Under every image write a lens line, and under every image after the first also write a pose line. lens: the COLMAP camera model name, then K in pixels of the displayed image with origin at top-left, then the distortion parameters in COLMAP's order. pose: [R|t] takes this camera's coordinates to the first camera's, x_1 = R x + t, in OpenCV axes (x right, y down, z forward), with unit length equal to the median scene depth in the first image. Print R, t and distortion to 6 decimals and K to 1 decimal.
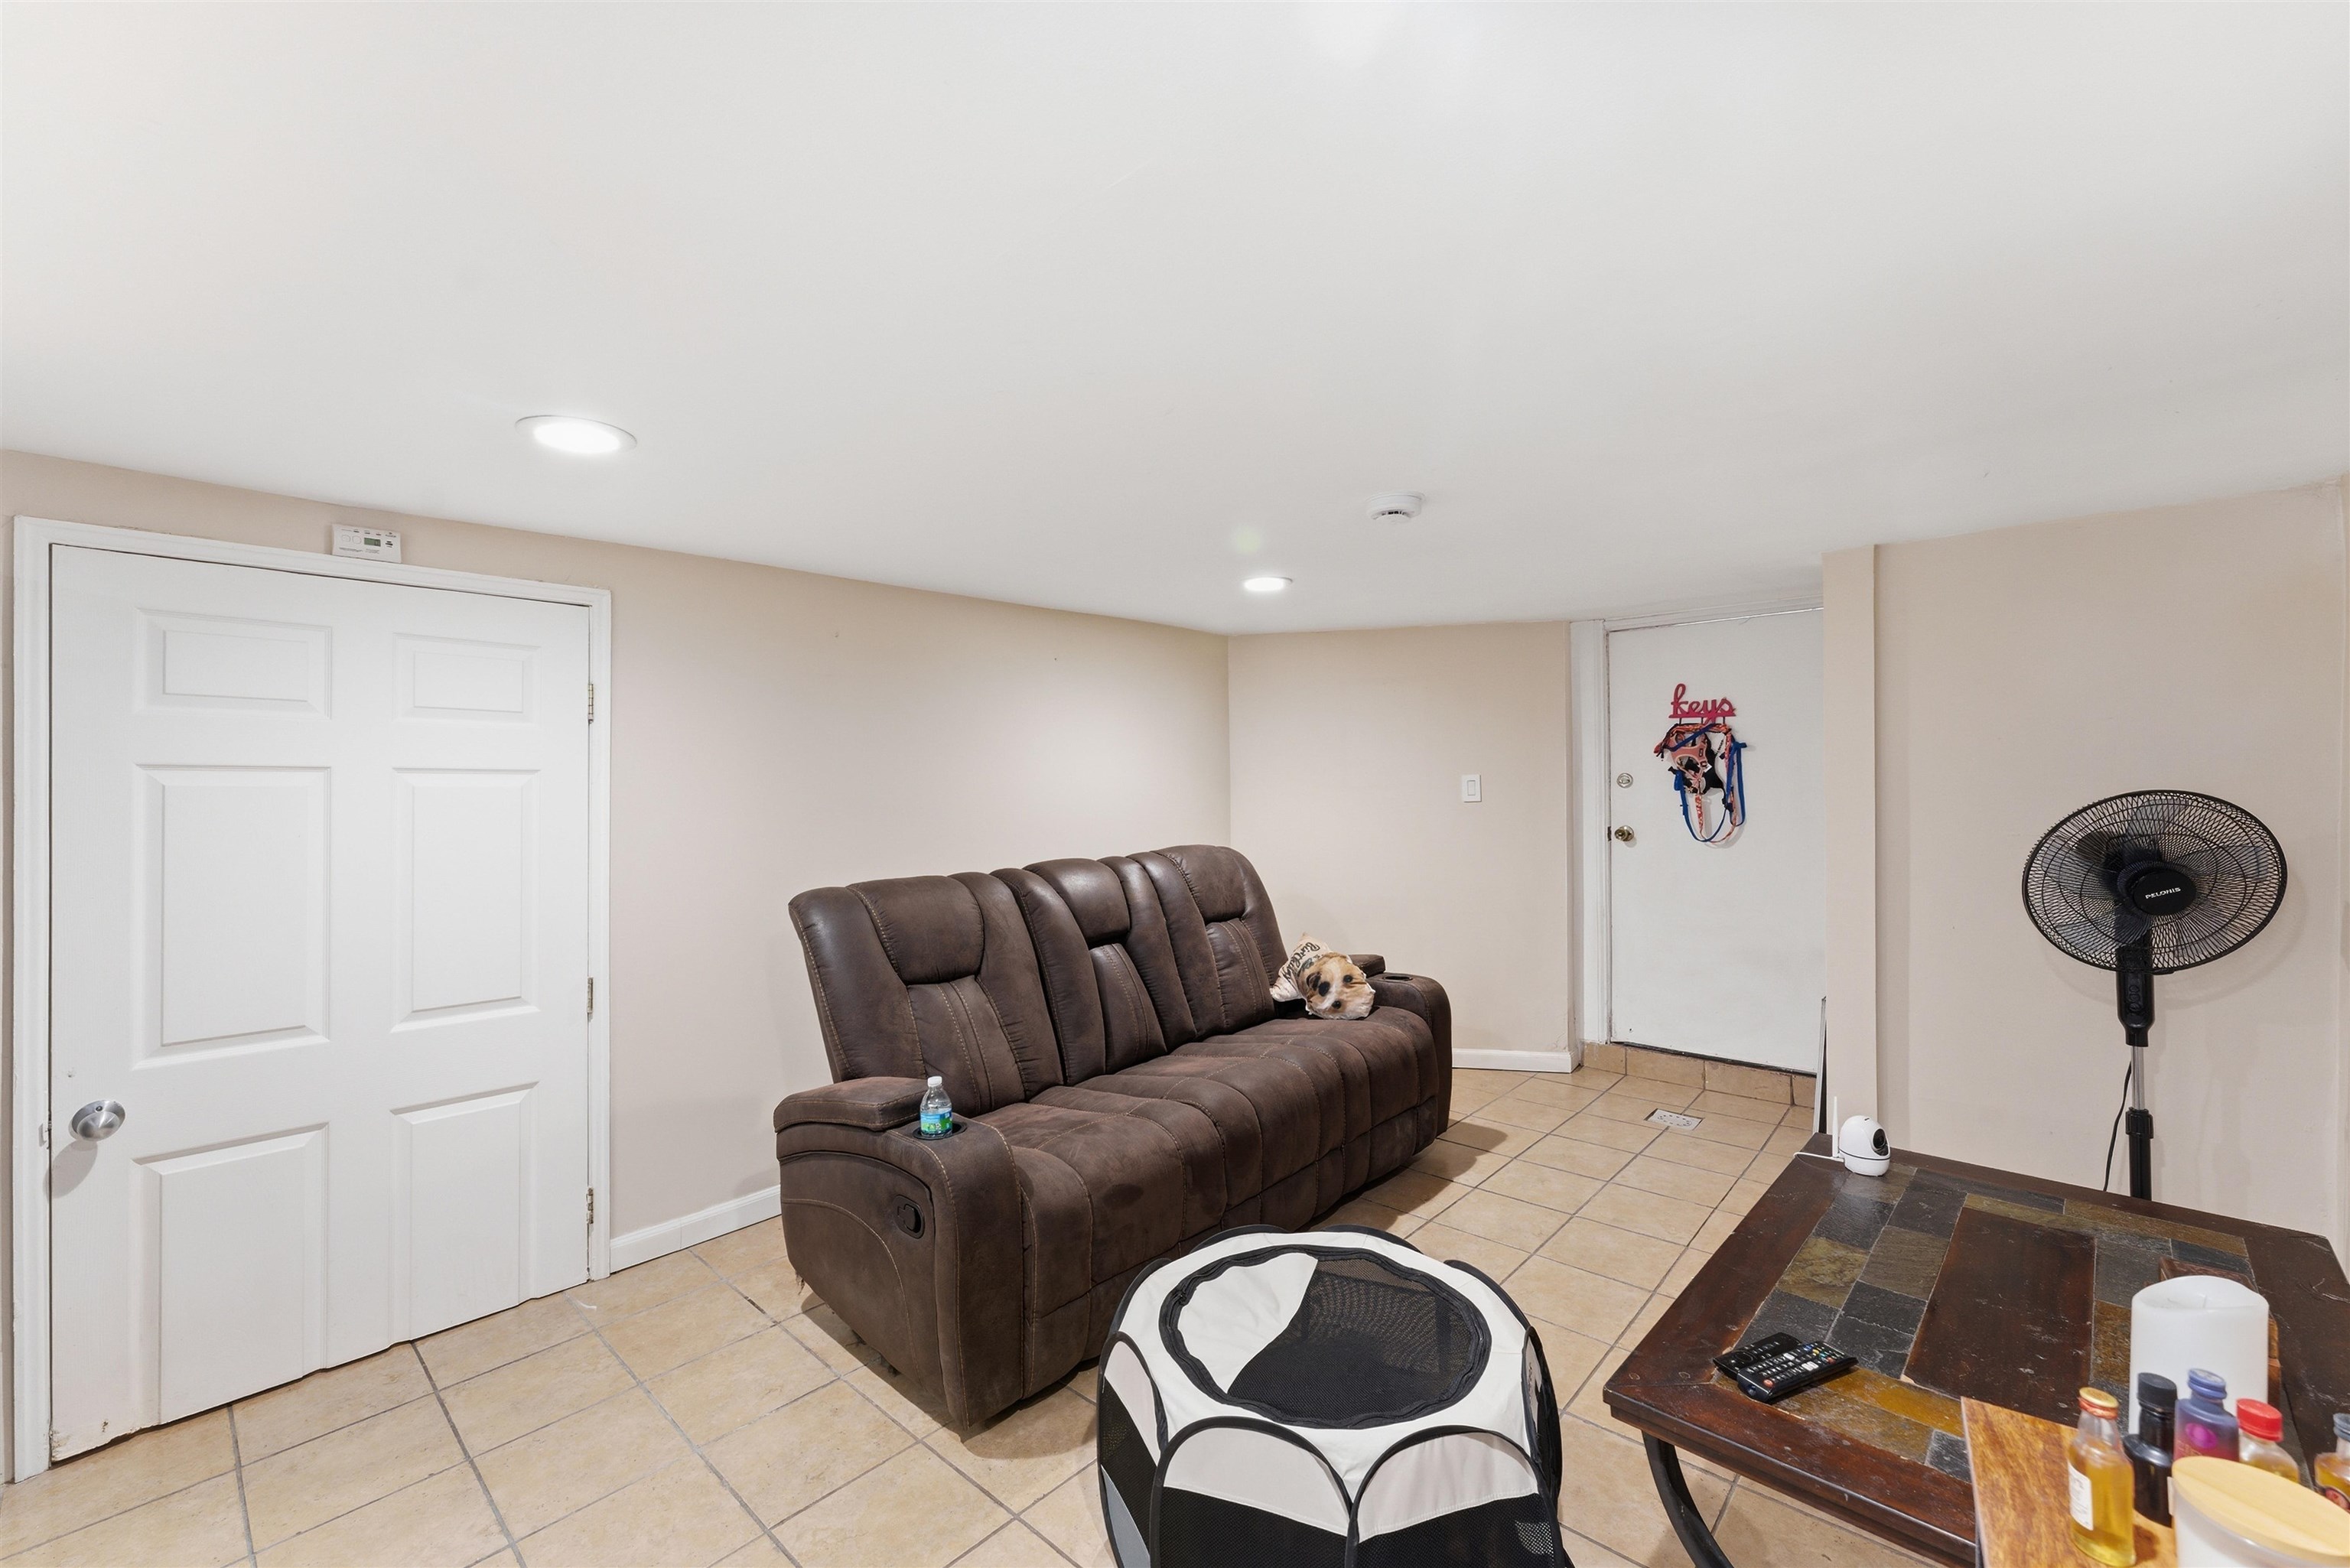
lens RADIAL K [[957.6, 0, 1166.0], [0, 957.6, 788.4], [0, 0, 1]] dist [-0.000178, 0.000194]
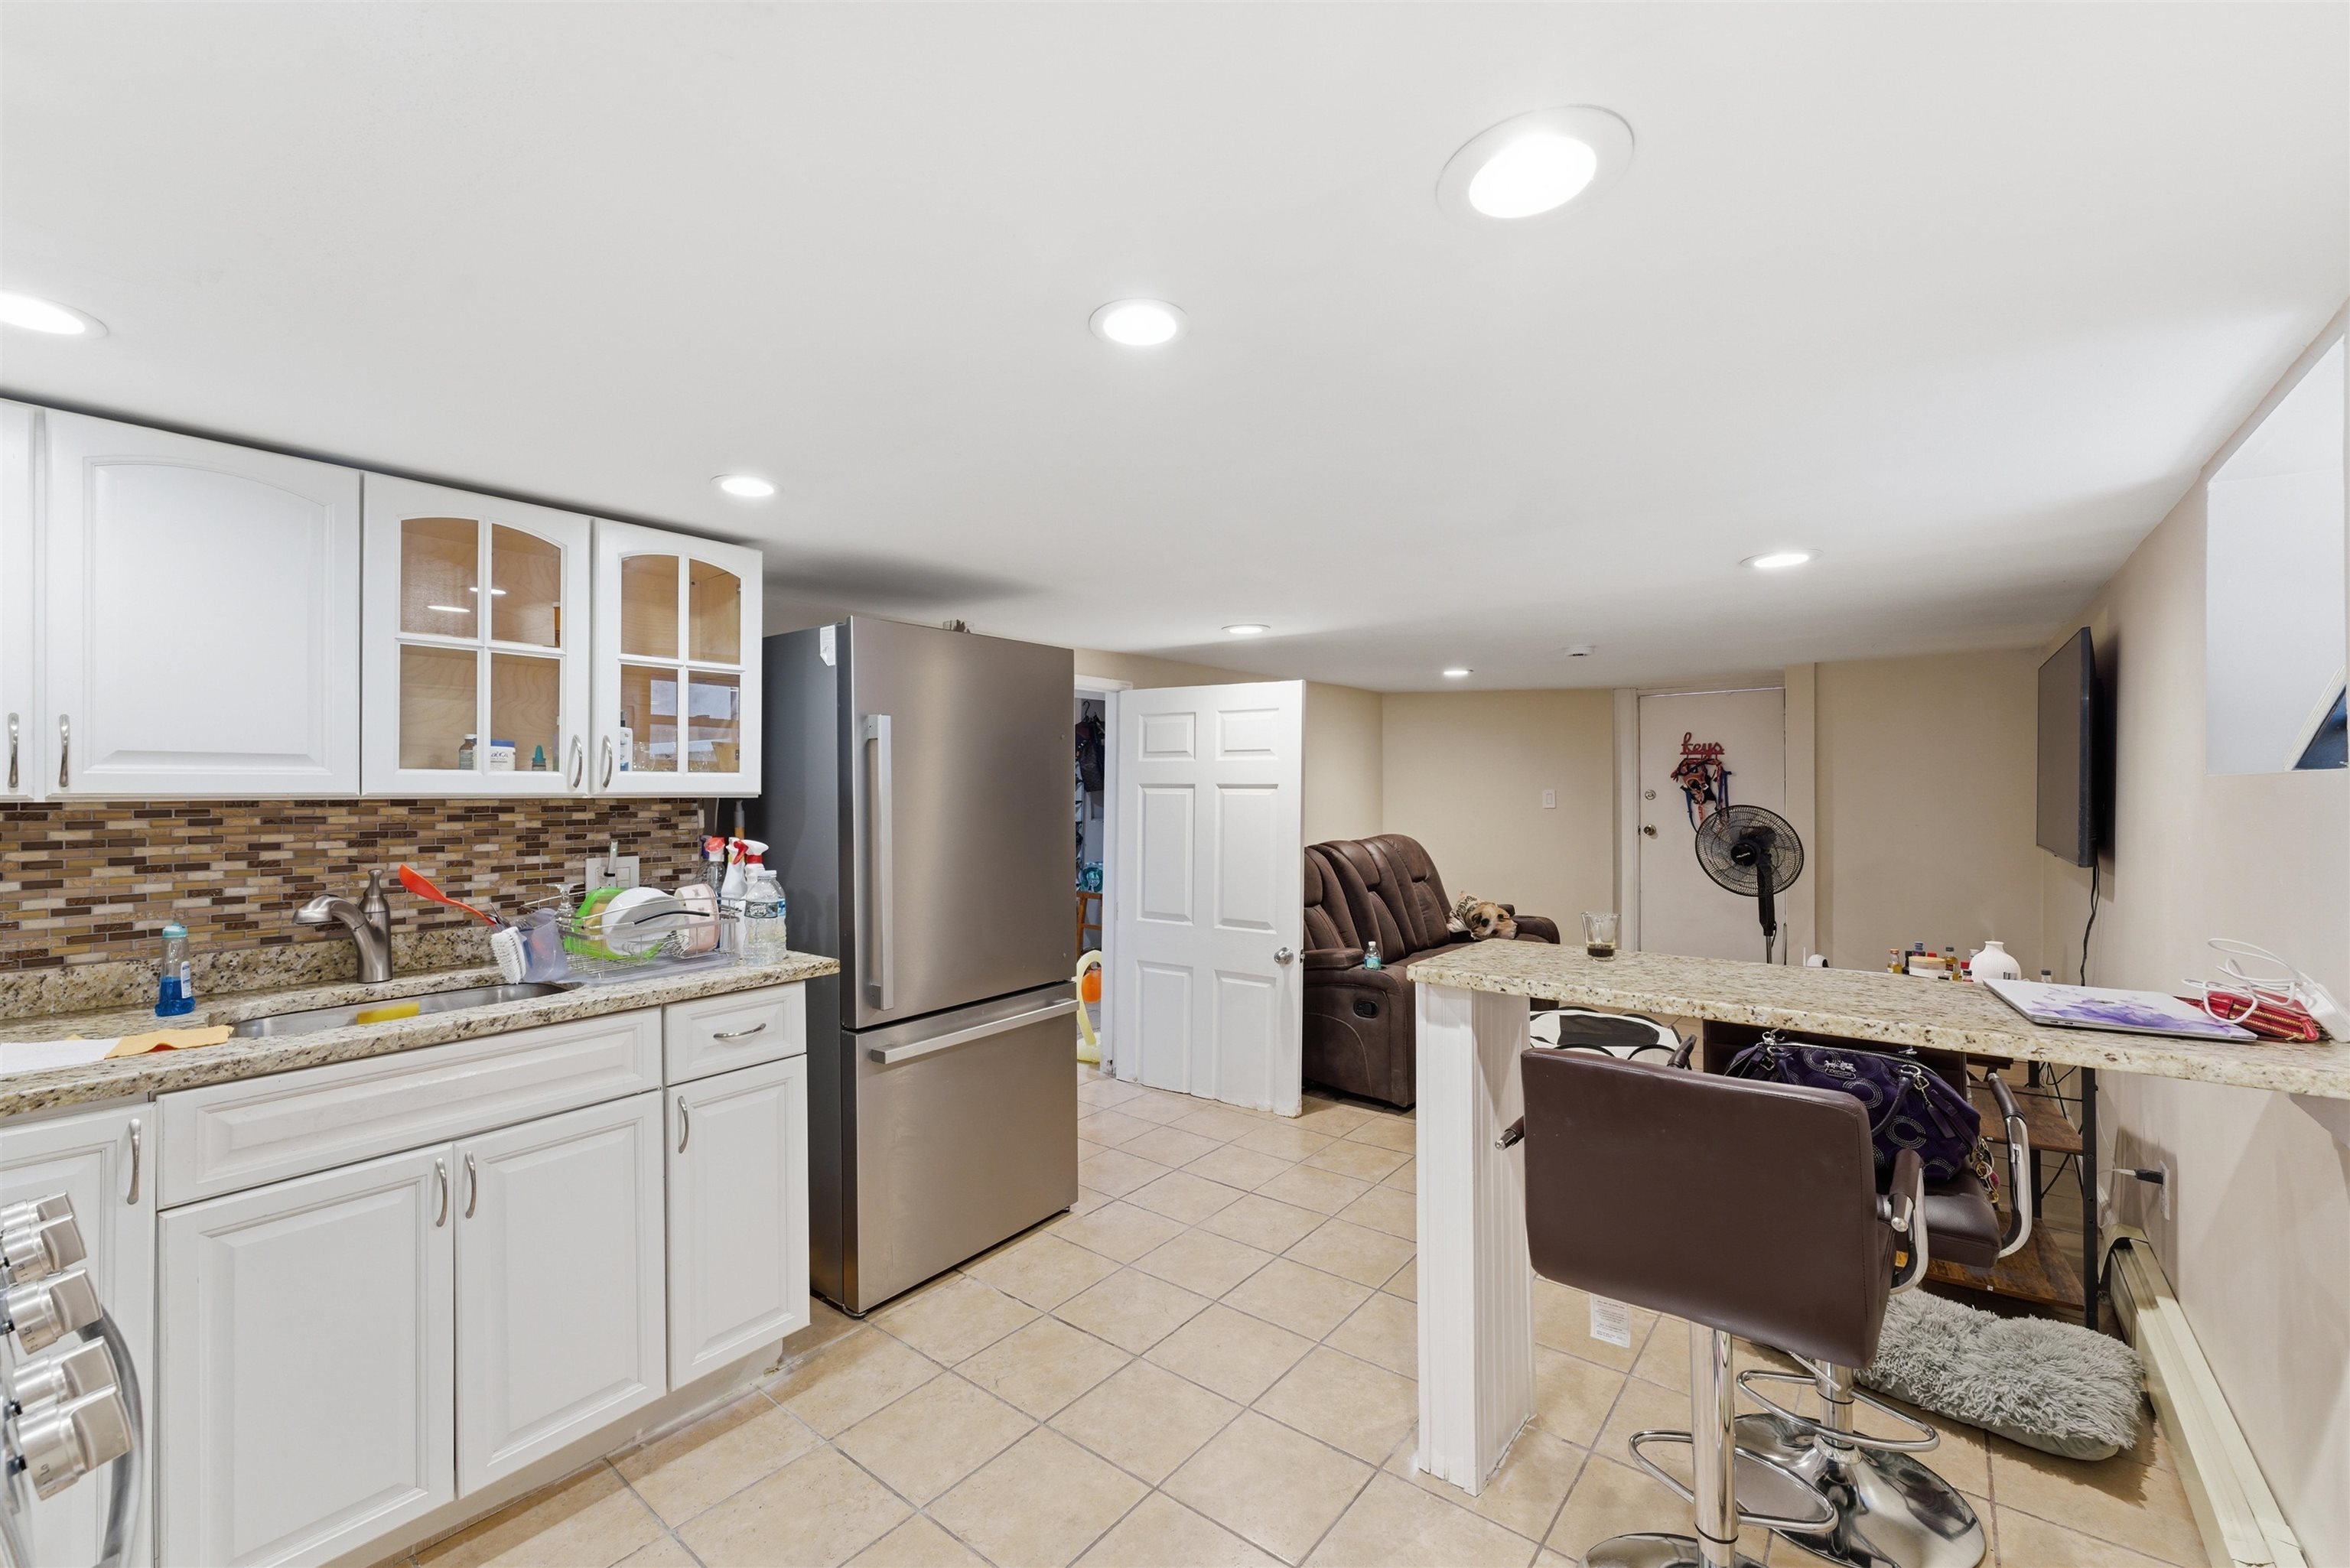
lens RADIAL K [[957.6, 0, 1166.0], [0, 957.6, 788.4], [0, 0, 1]] dist [-0.000178, 0.000194]
pose [[0.997667, 0.009195, 0.067640, -0.555251], [-0.008503, 0.999909, -0.010520, 0.005545], [-0.067731, 0.009920, 0.997654, -0.657775]]
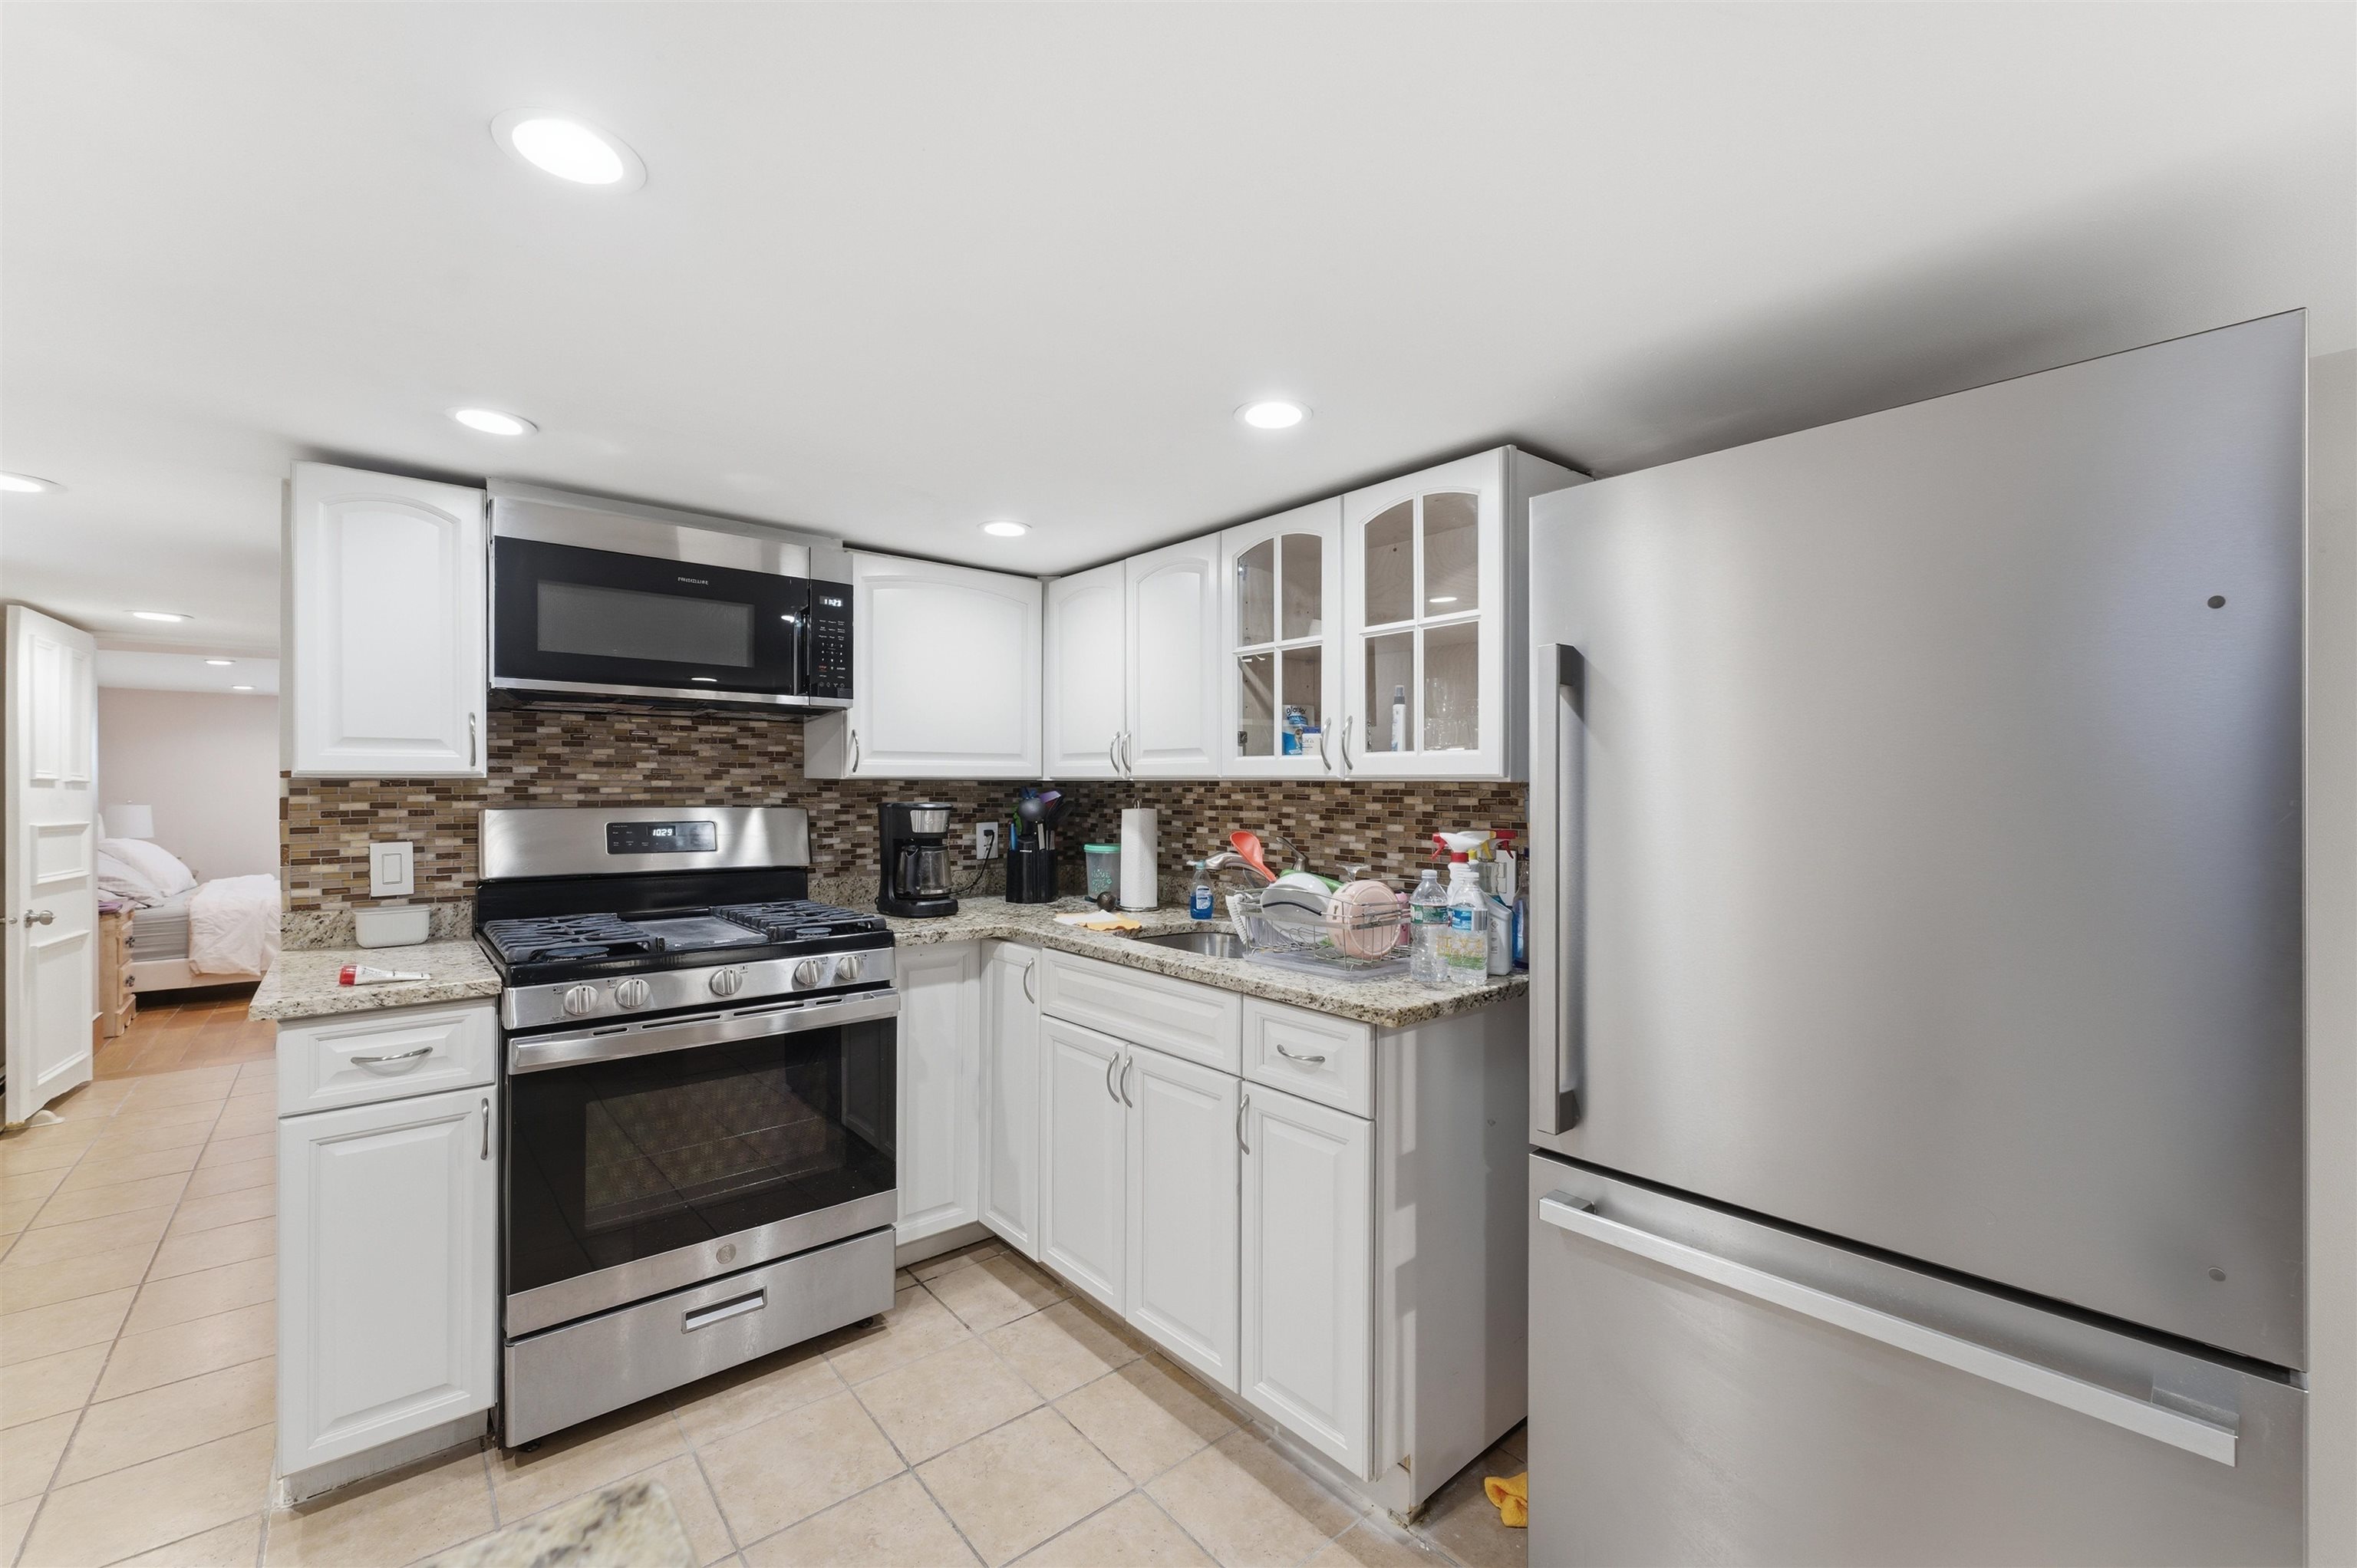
lens RADIAL K [[960.5, 0, 1169.4], [0, 960.5, 788.4], [0, 0, 1]] dist [-0.000178, 0.000194]
pose [[-0.137909, 0.016273, -0.990311, -0.218545], [-0.010518, 0.999785, 0.017894, 0.003286], [0.990389, 0.012884, -0.137708, 0.054541]]
